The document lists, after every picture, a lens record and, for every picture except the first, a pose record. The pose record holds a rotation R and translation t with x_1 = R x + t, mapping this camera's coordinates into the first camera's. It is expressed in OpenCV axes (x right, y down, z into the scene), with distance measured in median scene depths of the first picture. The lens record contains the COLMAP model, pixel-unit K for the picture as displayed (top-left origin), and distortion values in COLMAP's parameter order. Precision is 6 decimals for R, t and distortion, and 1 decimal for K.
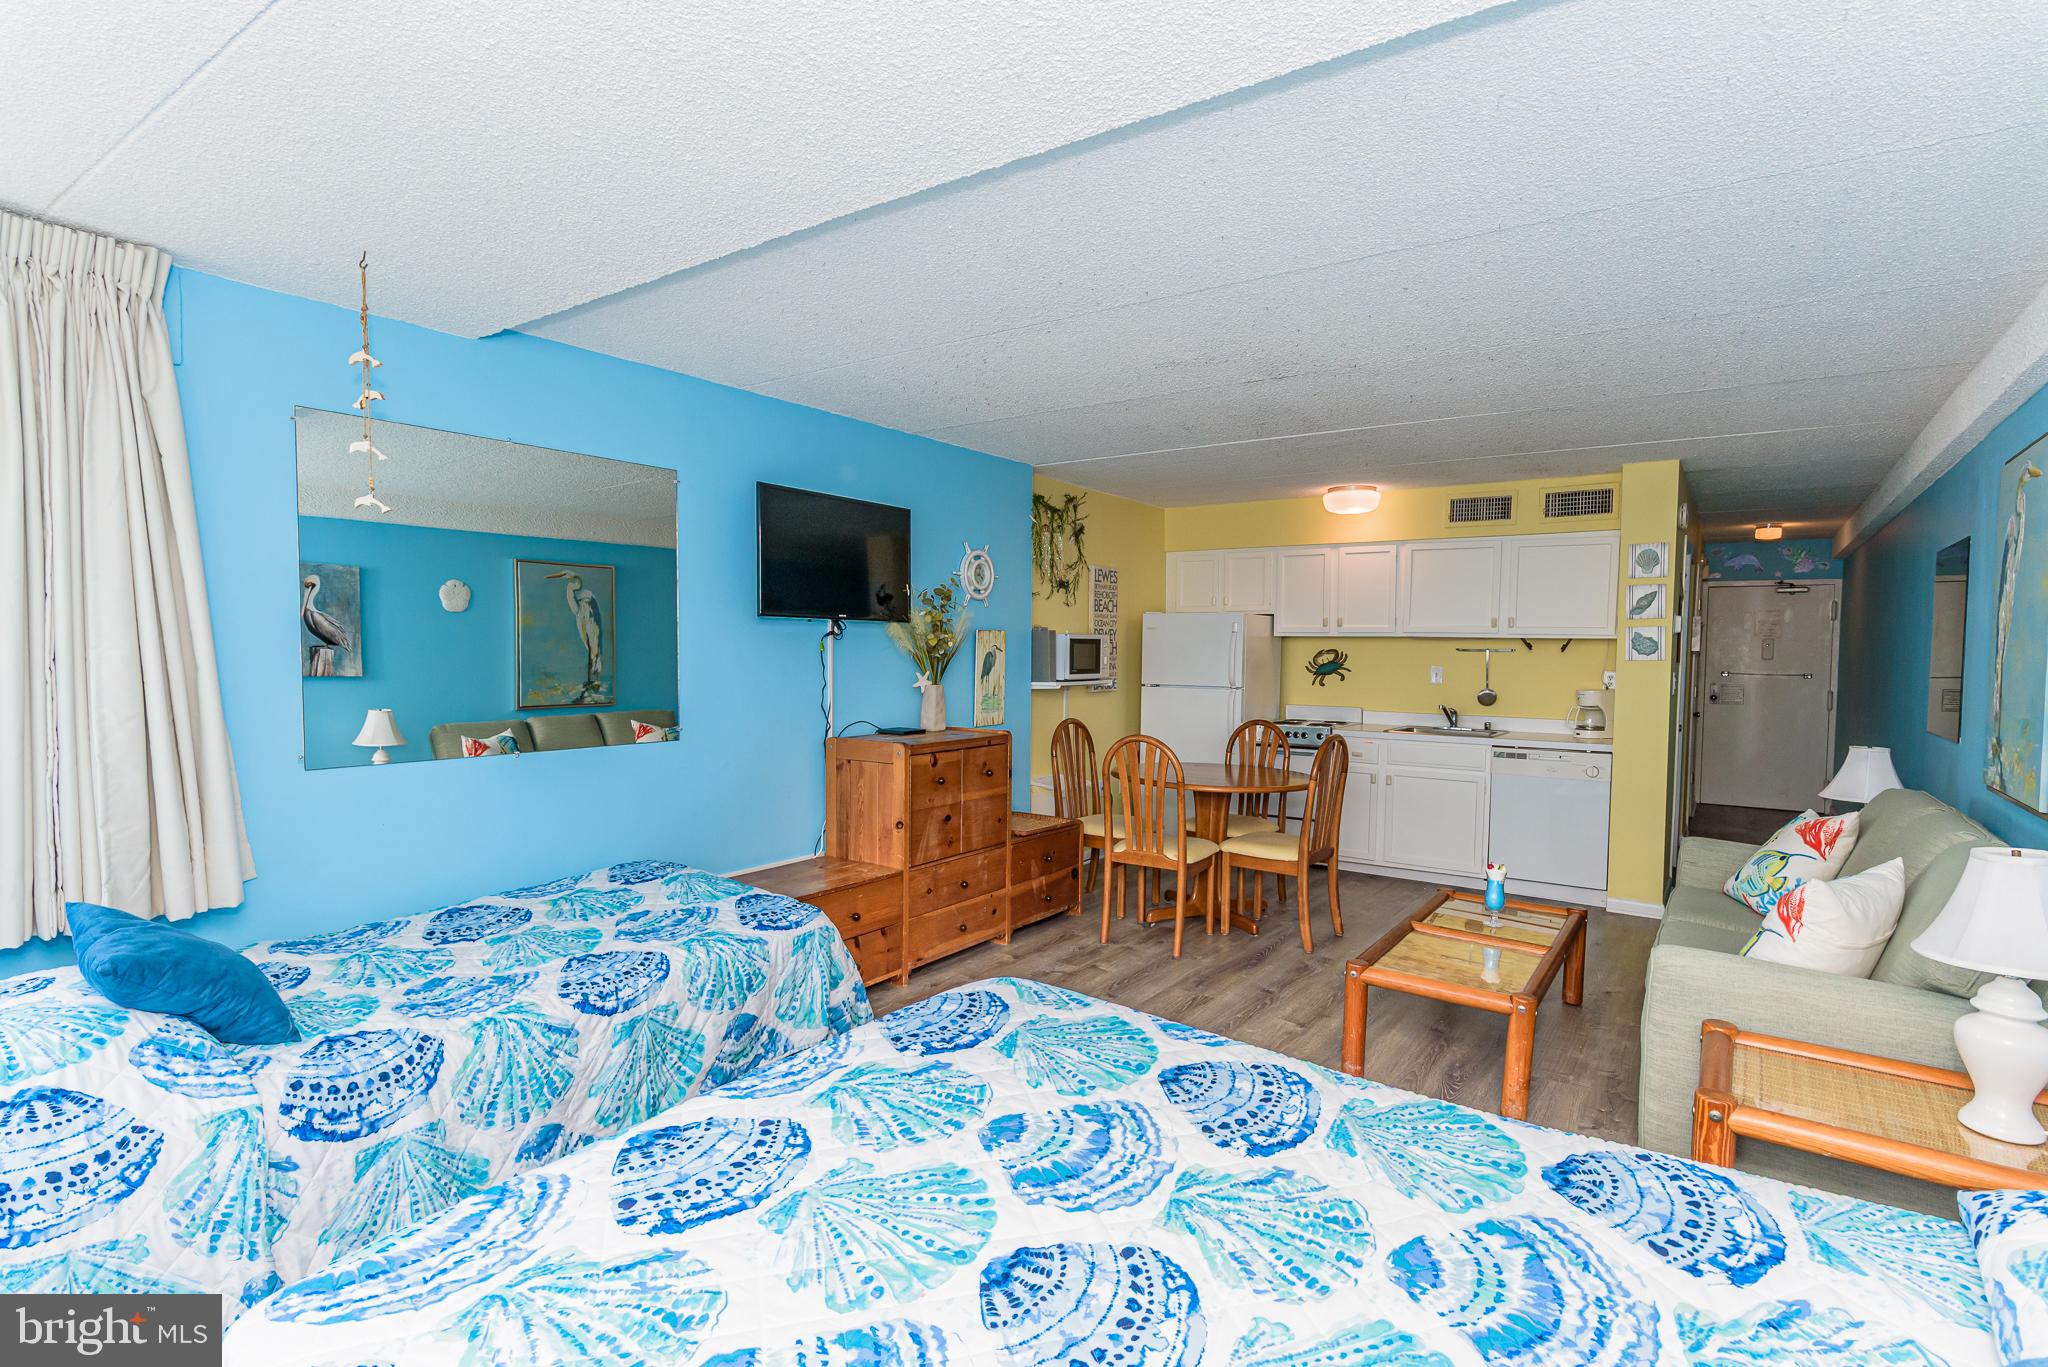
lens RADIAL K [[995.9, 0, 1039.7], [0, 995.9, 690.6], [0, 0, 1]] dist [0.012413, 0.000072]
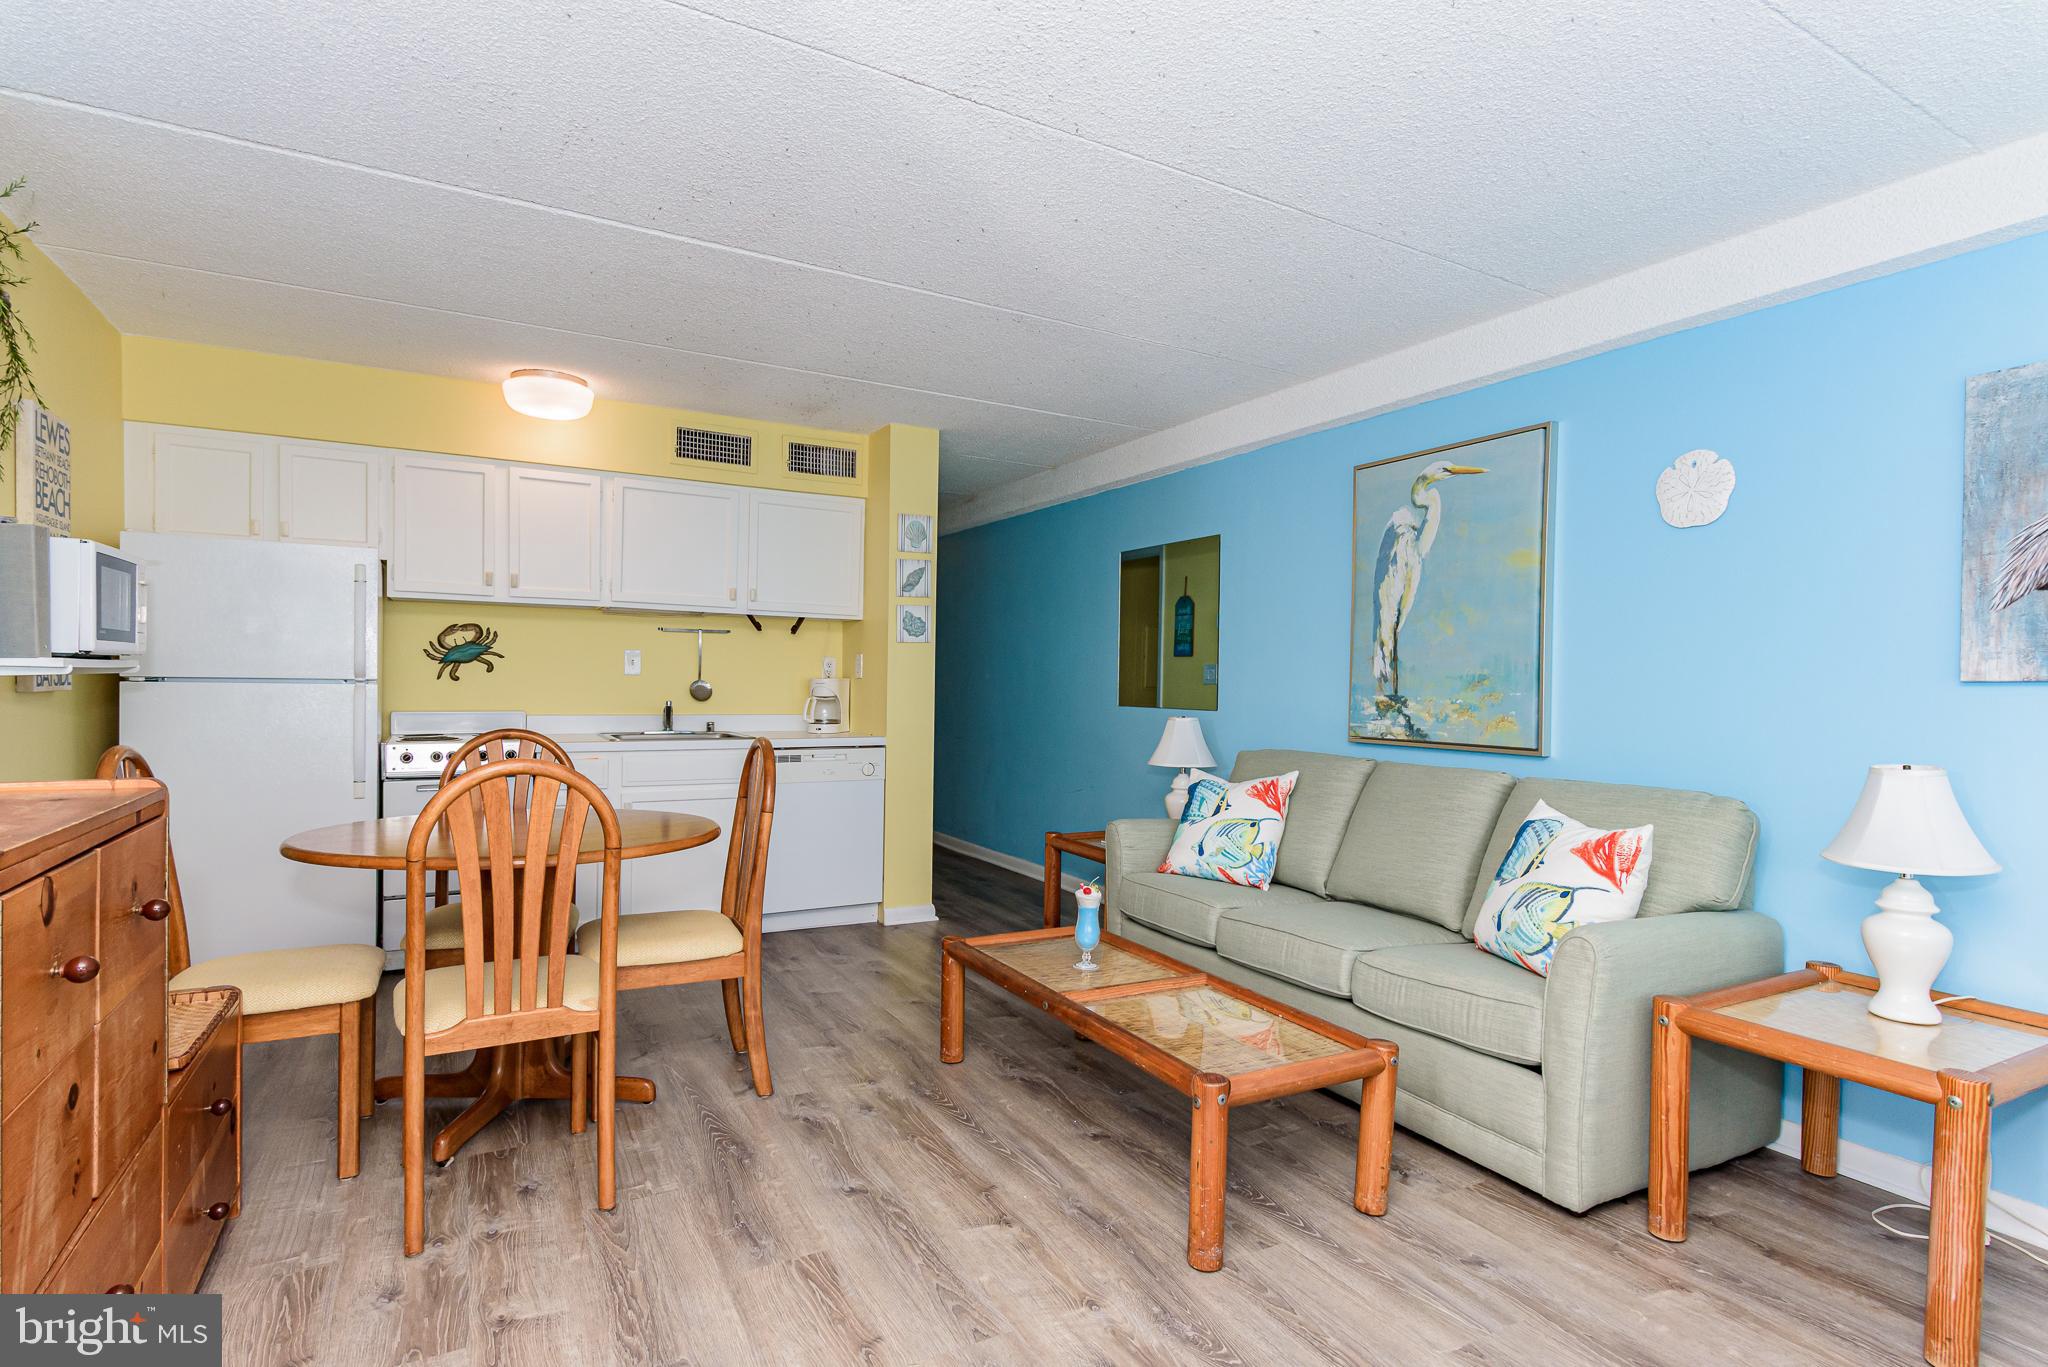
lens RADIAL K [[1011.0, 0, 1009.2], [0, 1011.0, 694.2], [0, 0, 1]] dist [0.000396, 0.000745]
pose [[0.450882, -0.016750, 0.892426, -0.168800], [0.029350, 0.999561, 0.003933, 0.015136], [-0.892101, 0.024419, 0.451176, 0.468352]]
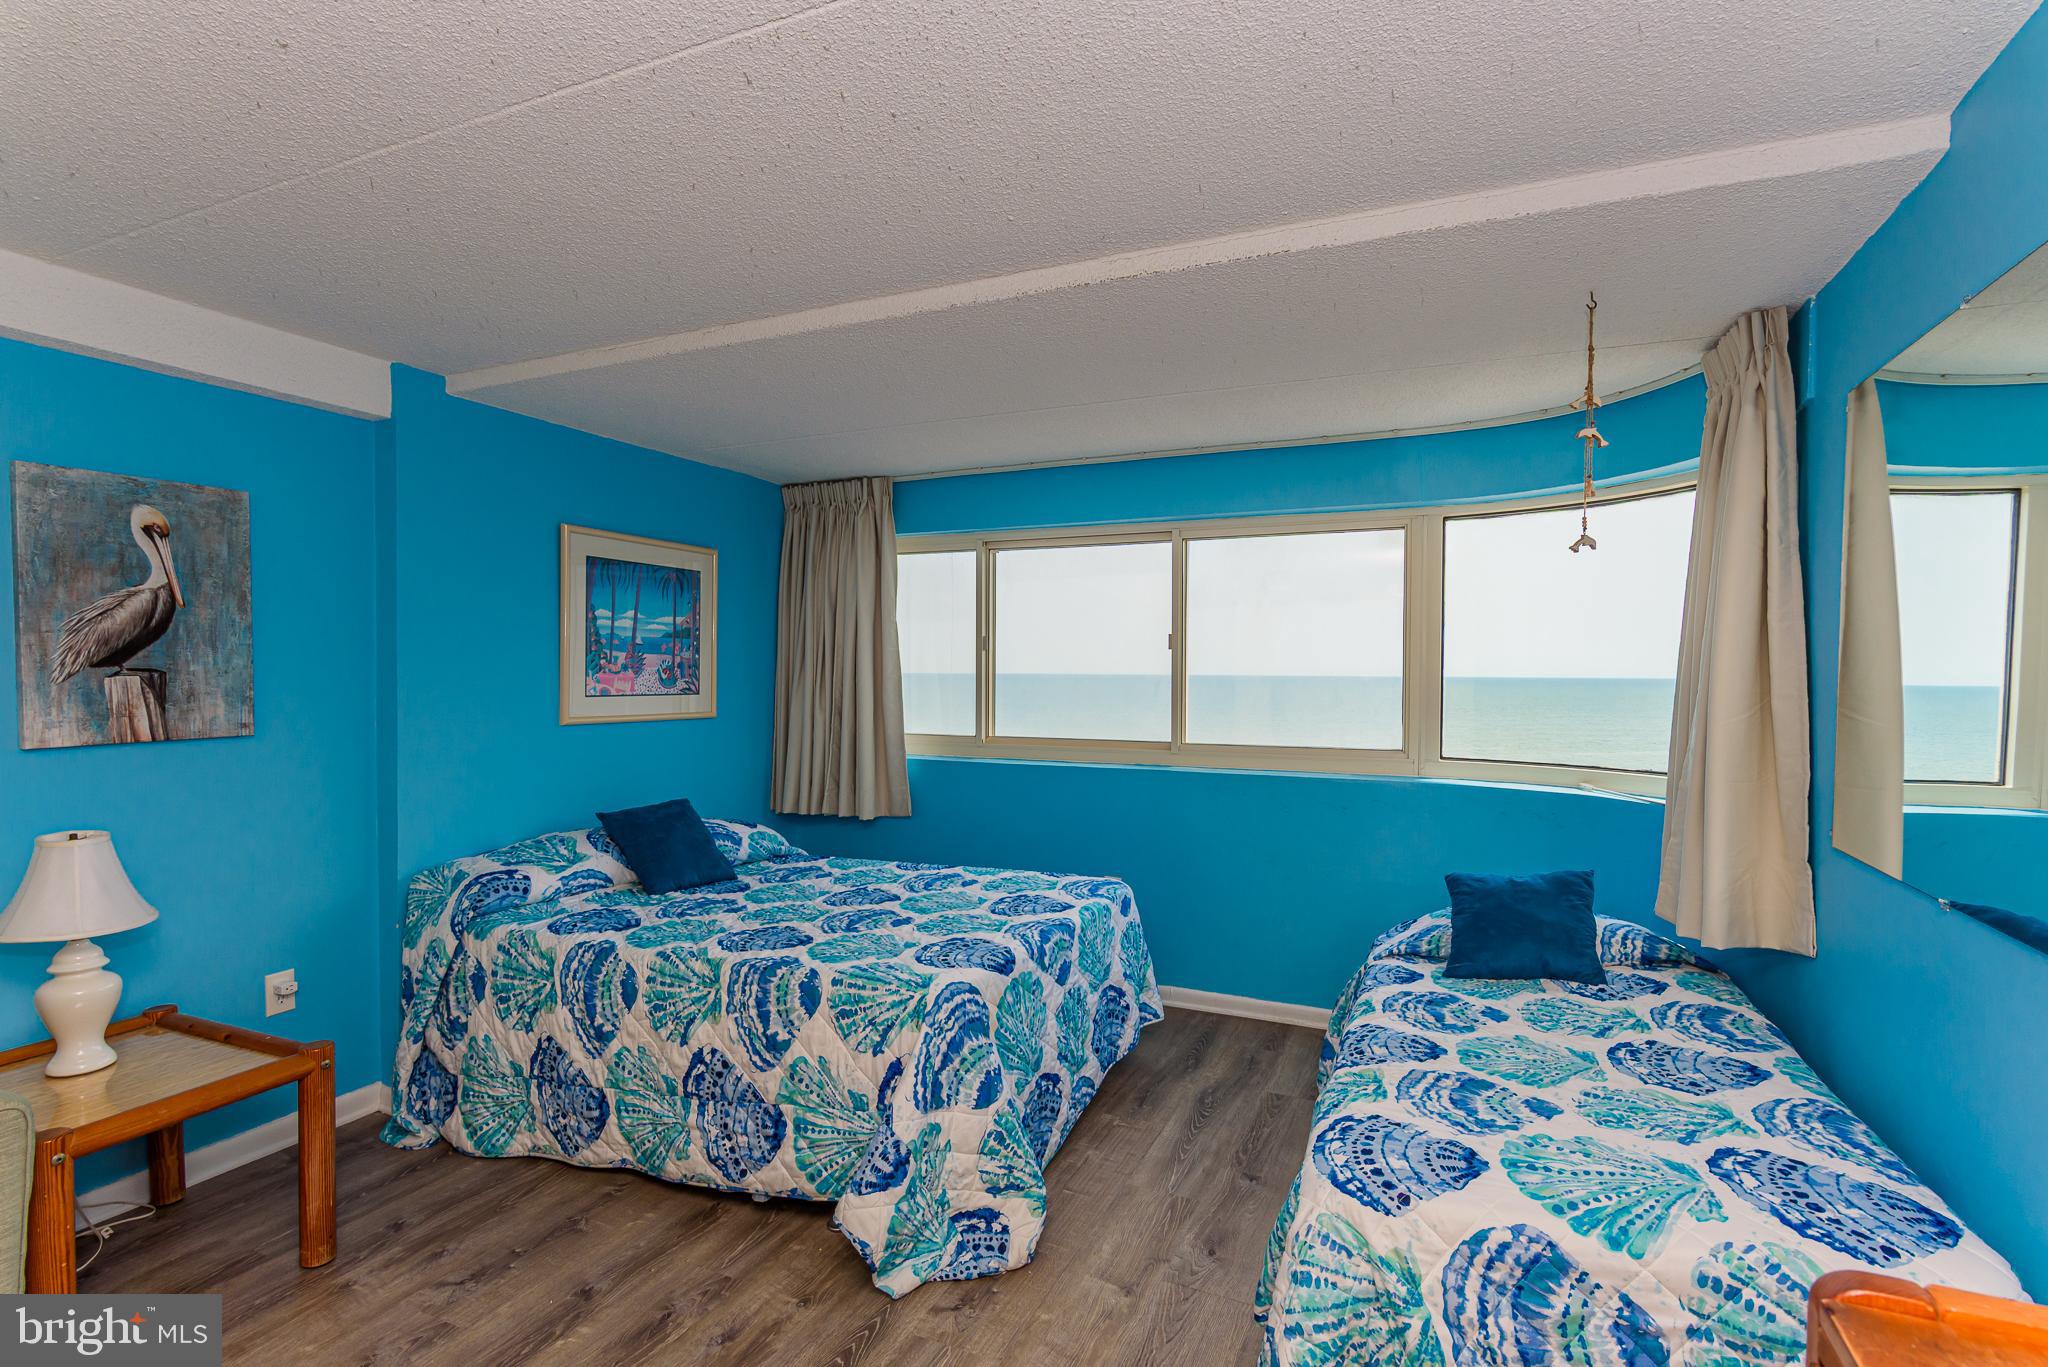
lens RADIAL K [[989.5, 0, 1026.5], [0, 989.5, 693.0], [0, 0, 1]] dist [0.002023, 0.000346]
pose [[-0.983114, -0.010318, -0.182705, 0.025733], [-0.022716, 0.997568, 0.065896, -0.038608], [0.181581, 0.068933, -0.980957, 0.799787]]
